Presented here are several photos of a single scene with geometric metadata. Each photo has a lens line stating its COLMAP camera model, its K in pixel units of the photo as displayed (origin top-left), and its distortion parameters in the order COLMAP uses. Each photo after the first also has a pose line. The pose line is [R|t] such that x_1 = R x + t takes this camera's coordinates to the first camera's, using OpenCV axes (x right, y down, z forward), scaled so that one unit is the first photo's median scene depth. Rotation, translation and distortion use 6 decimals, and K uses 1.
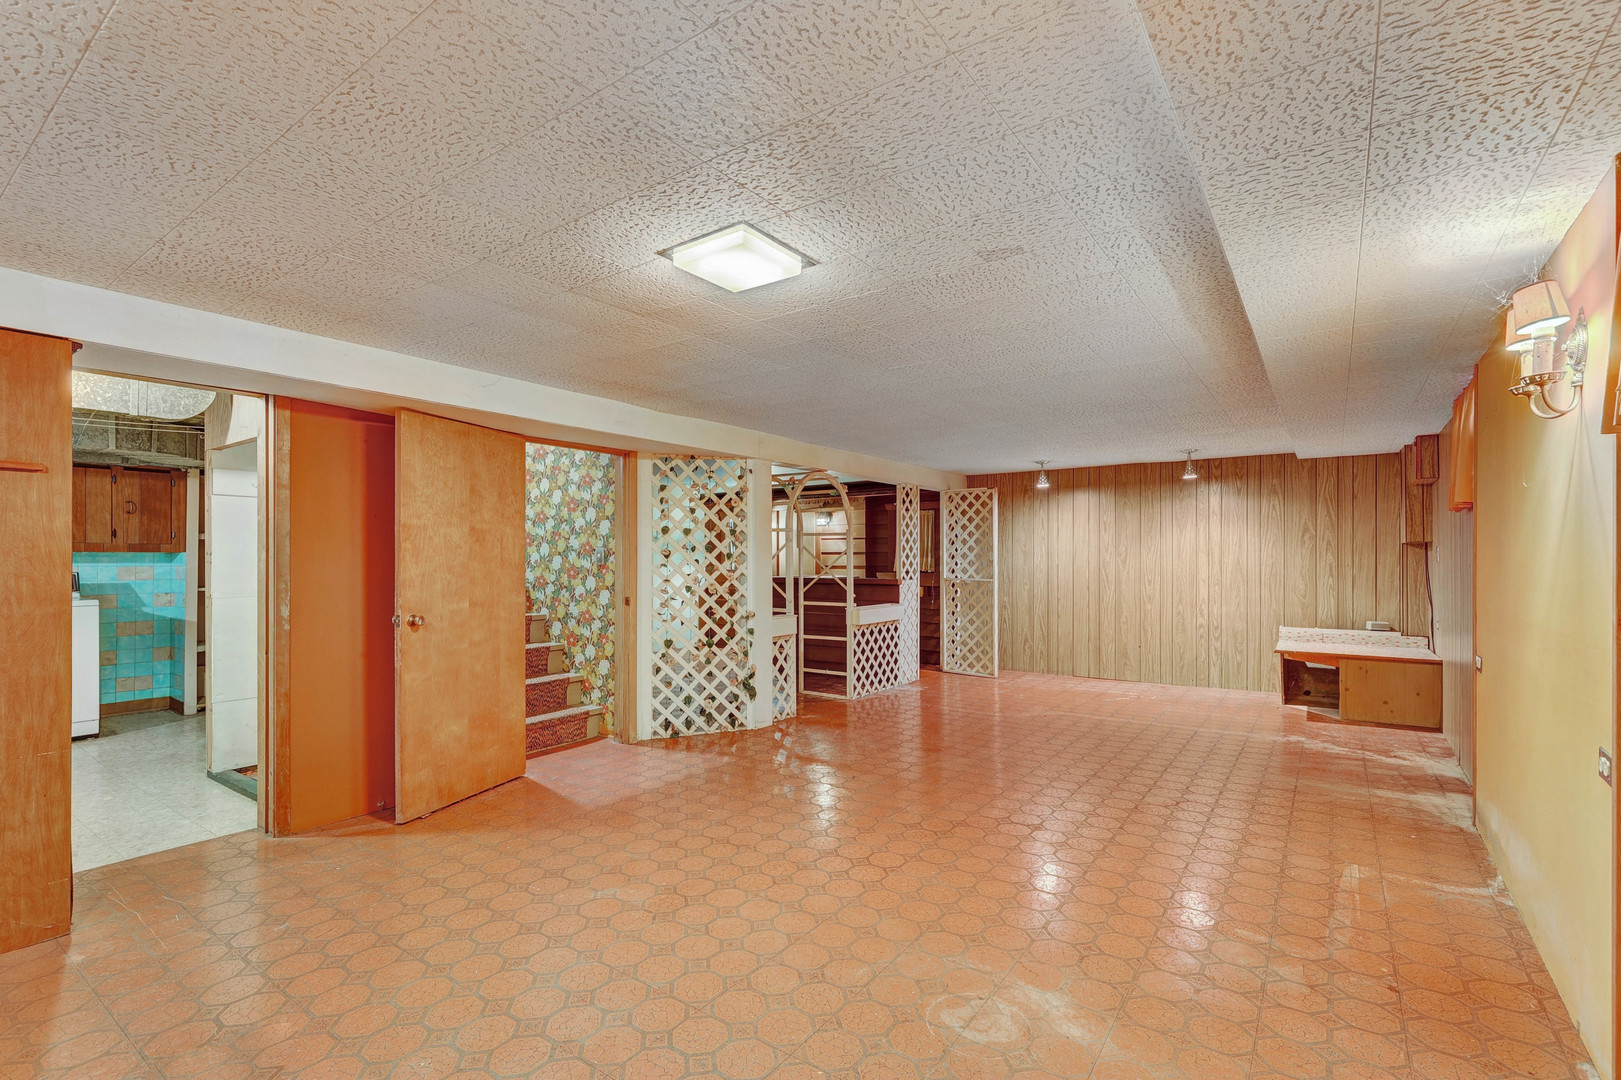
lens RADIAL K [[742.7, 0, 819.4], [0, 742.7, 553.0], [0, 0, 1]] dist [0.005187, -0.000307]
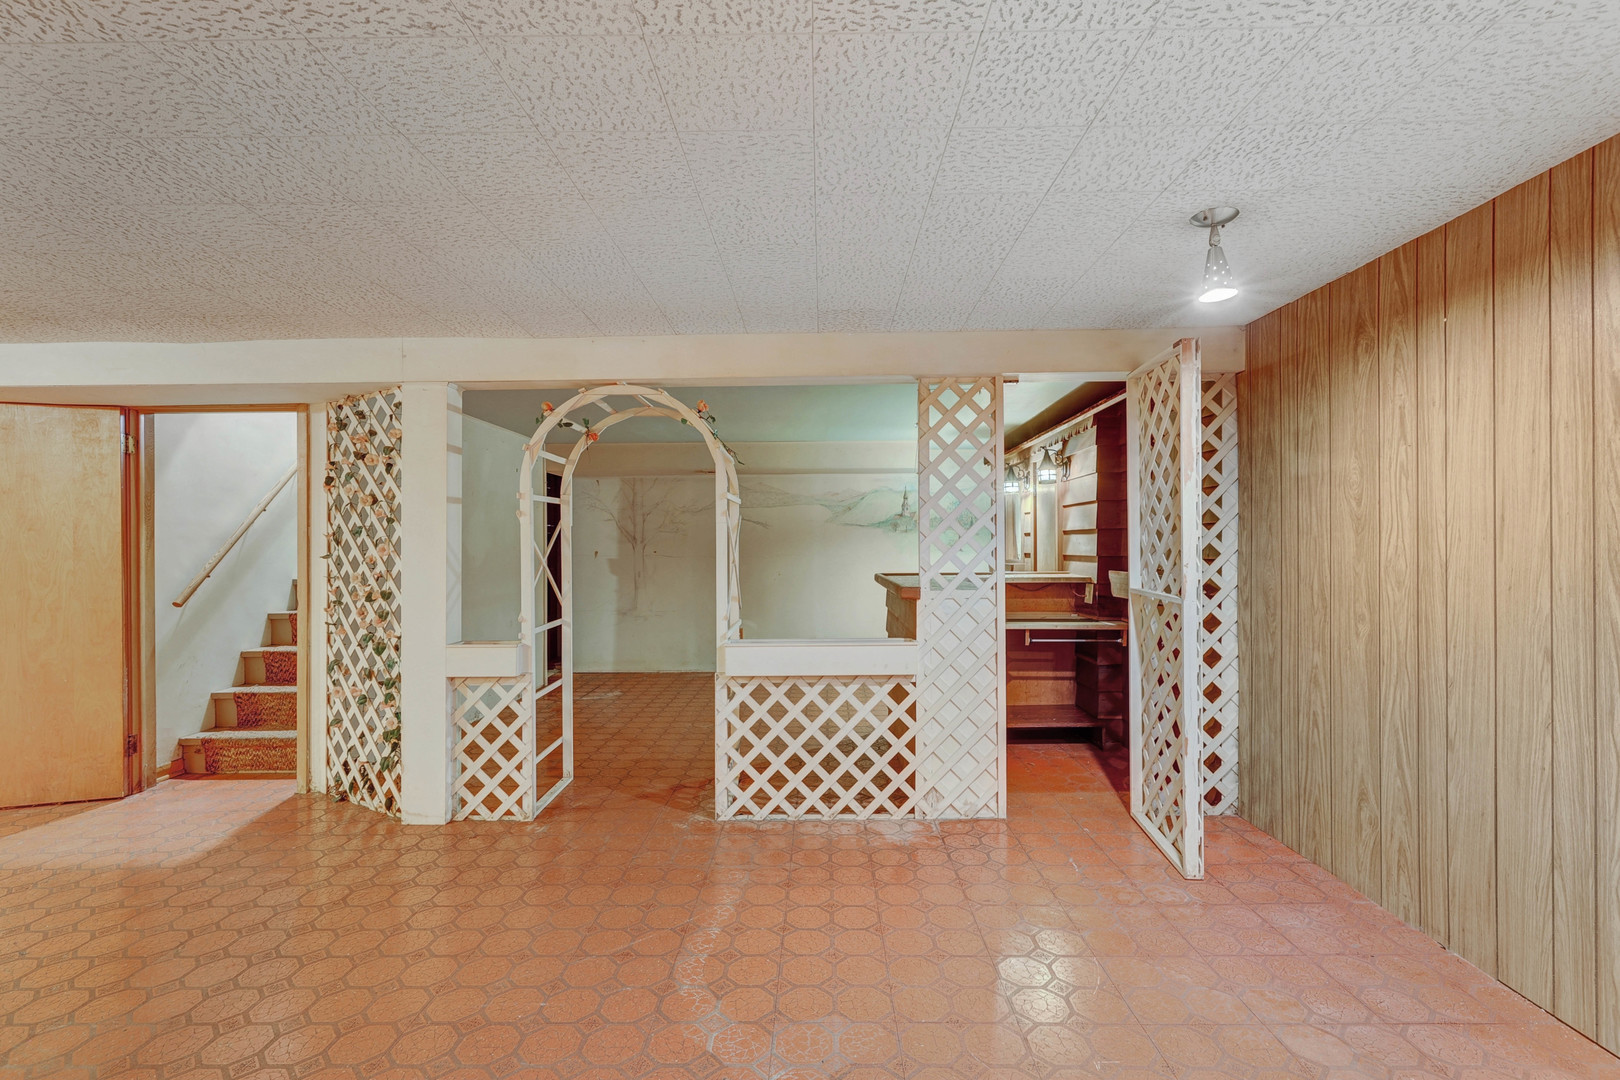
lens RADIAL K [[742.3, 0, 811.5], [0, 742.3, 533.8], [0, 0, 1]] dist [0.005187, -0.000307]
pose [[0.561615, -0.009644, -0.827343, 0.435598], [0.015799, 0.999875, -0.000930, 0.002204], [0.827248, -0.012549, 0.561697, 0.663800]]
